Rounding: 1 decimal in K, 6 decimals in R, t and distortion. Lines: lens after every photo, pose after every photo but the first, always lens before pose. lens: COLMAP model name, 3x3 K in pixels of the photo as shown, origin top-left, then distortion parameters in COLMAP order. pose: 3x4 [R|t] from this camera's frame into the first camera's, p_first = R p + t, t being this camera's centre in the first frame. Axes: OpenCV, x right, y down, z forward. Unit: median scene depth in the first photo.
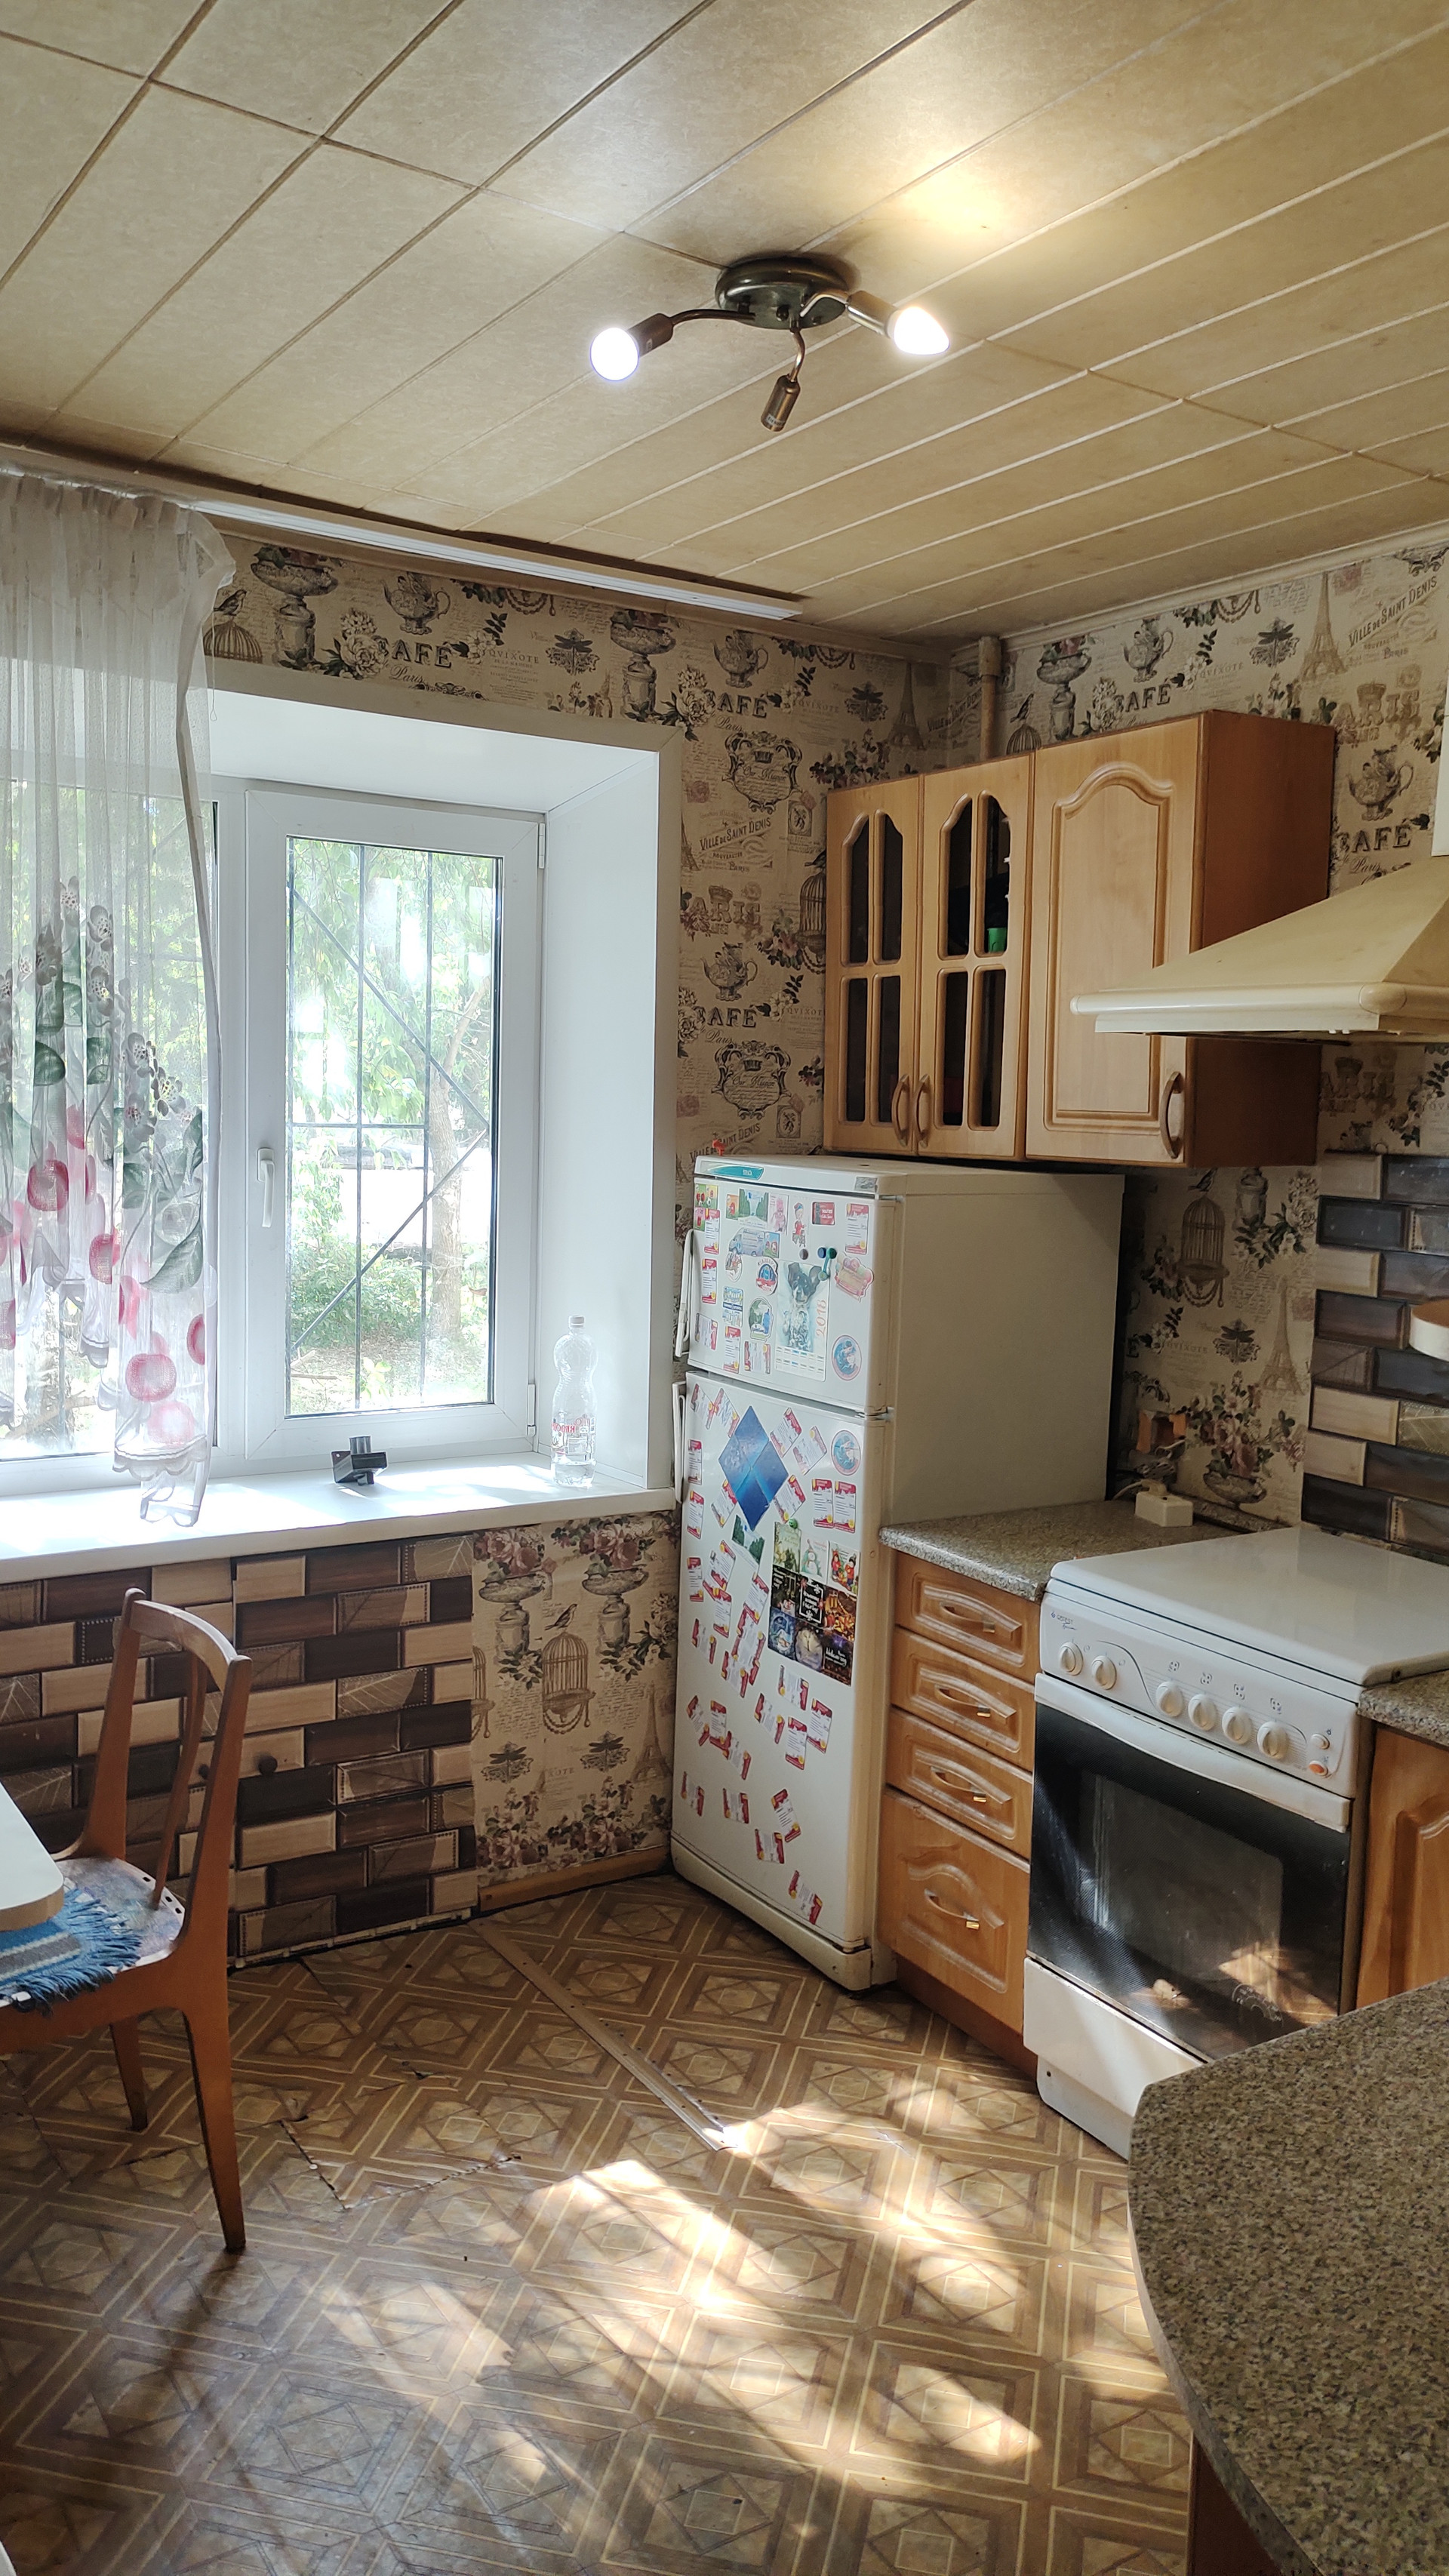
lens RADIAL K [[1916.9, 0, 722.5], [0, 1916.9, 1284.1], [0, 0, 1]] dist [0.051245, -0.062688]
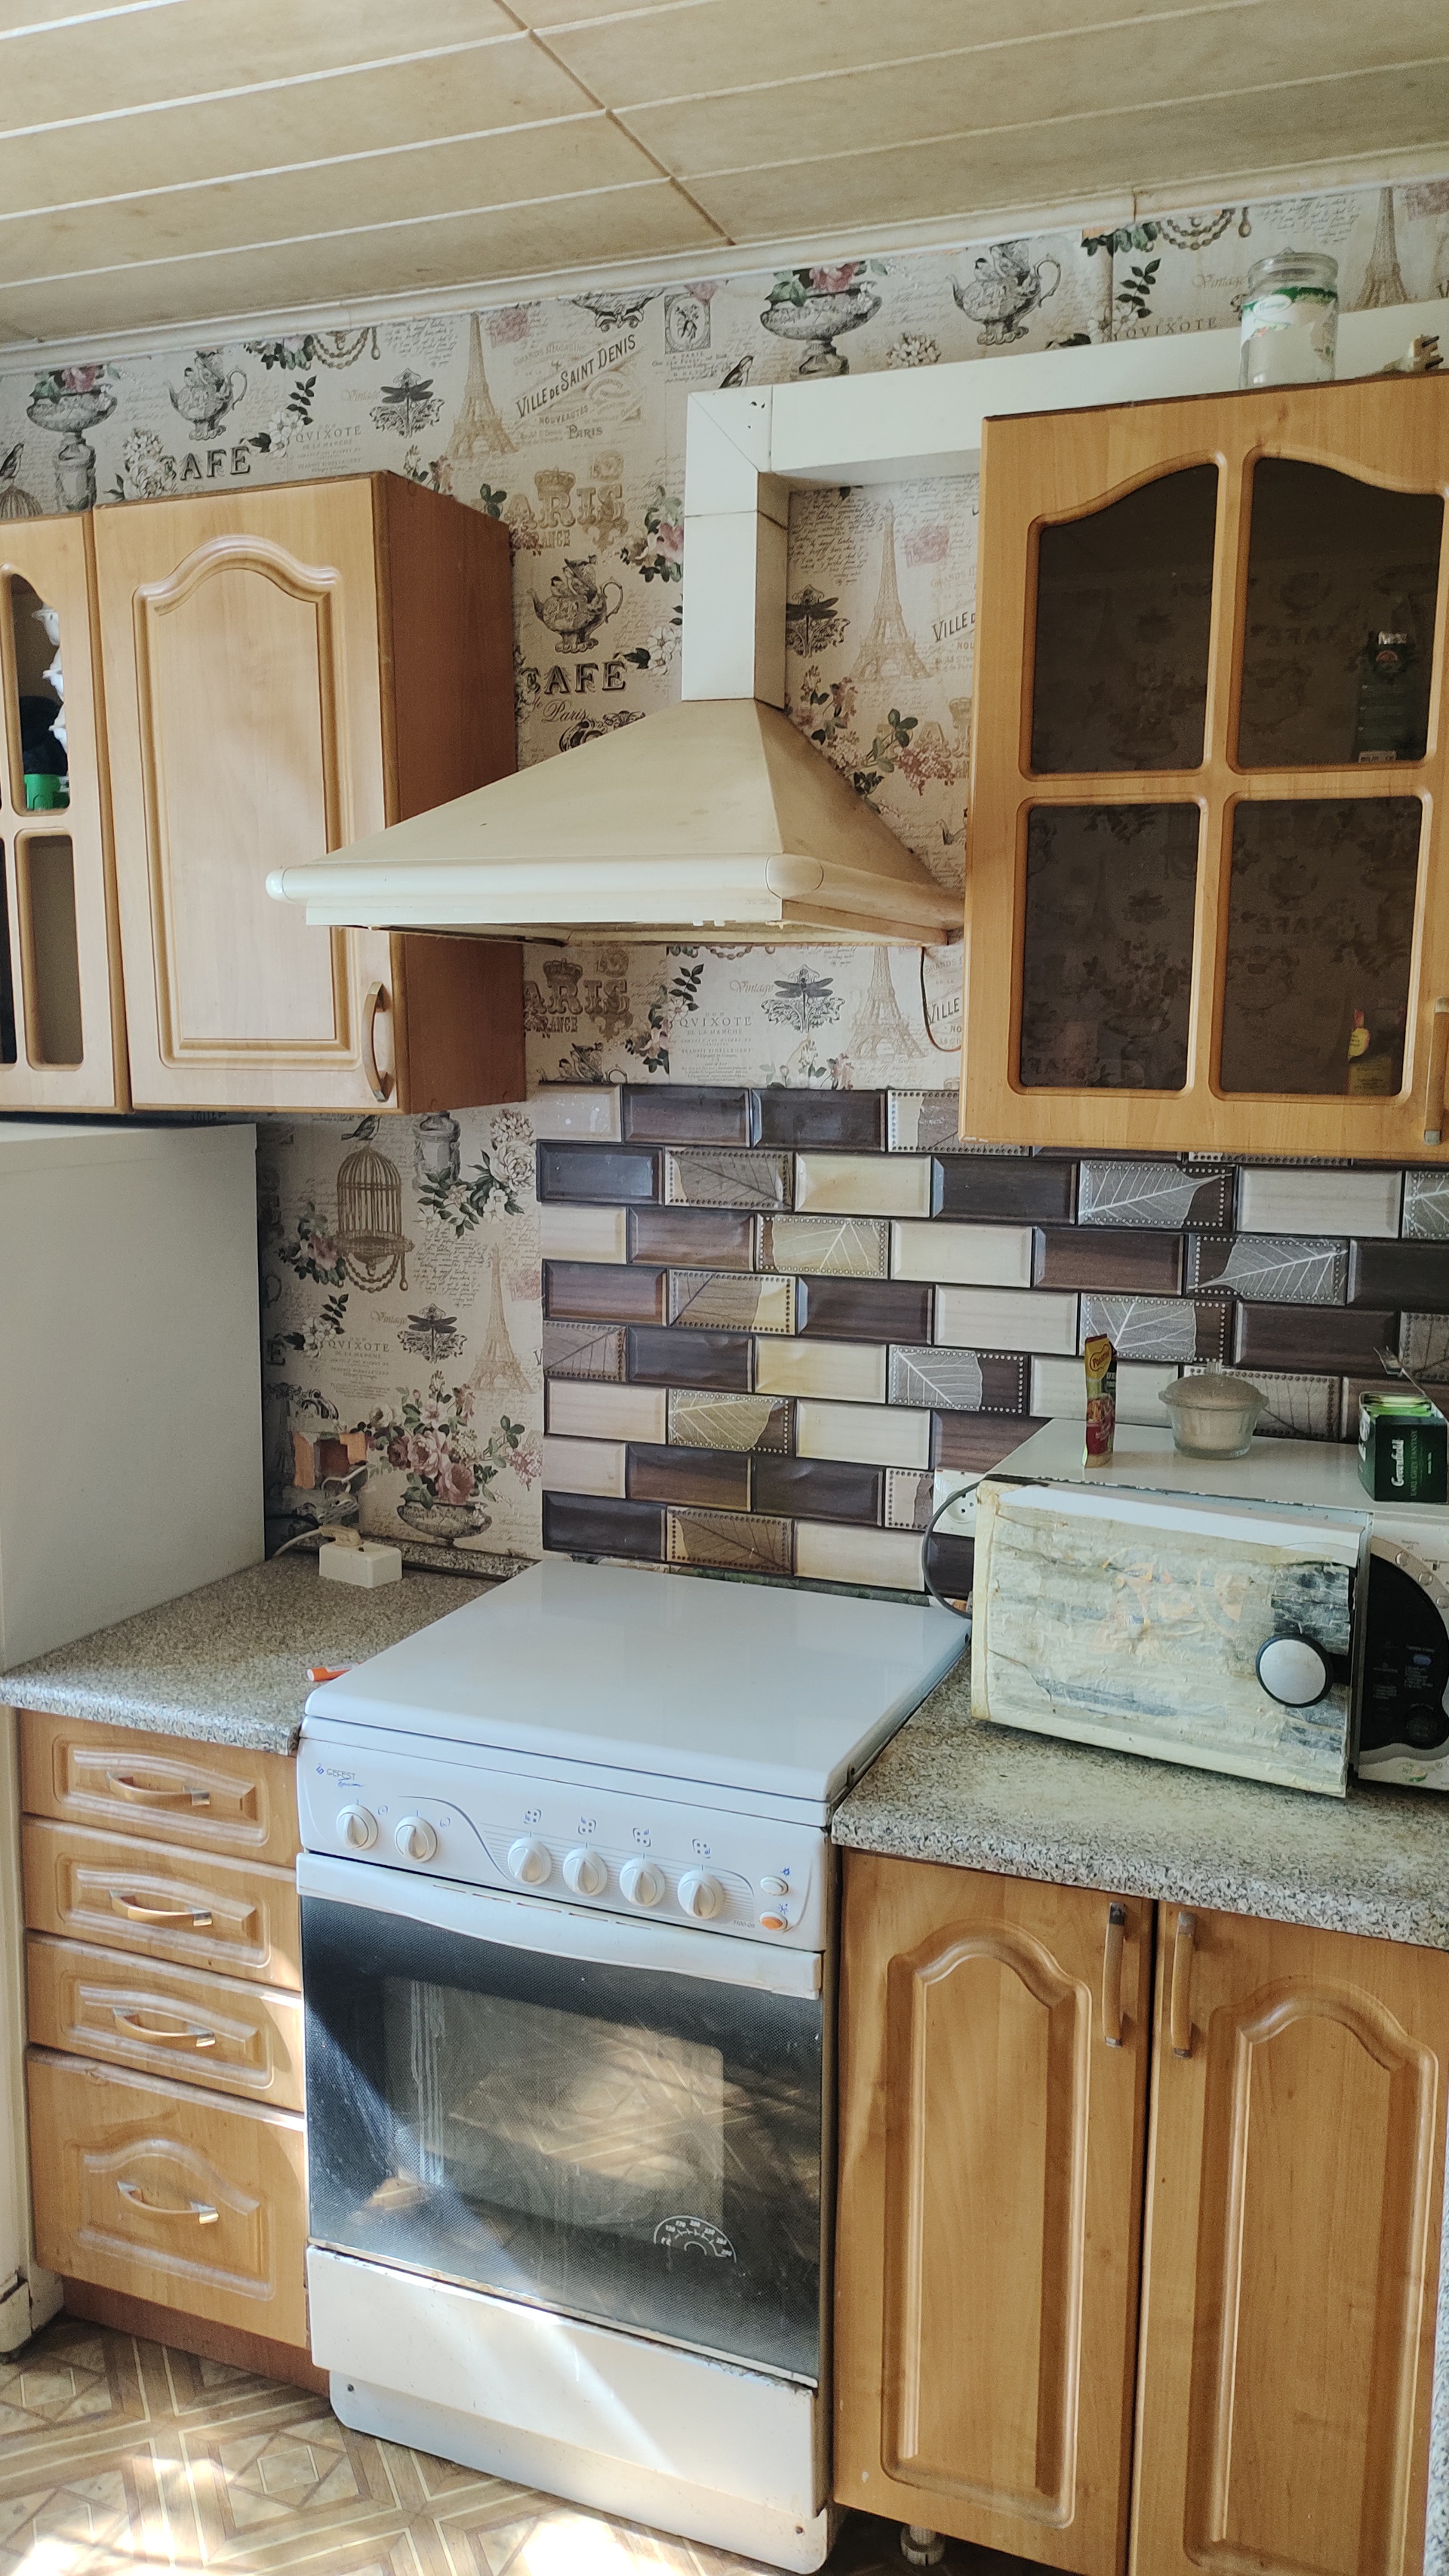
lens RADIAL K [[1916.9, 0, 732.2], [0, 1916.9, 1293.9], [0, 0, 1]] dist [0.051245, -0.062688]
pose [[0.808863, -0.107134, 0.578154, -0.084715], [0.077712, 0.994114, 0.075490, -0.037024], [-0.582839, -0.016131, 0.812428, 0.322824]]
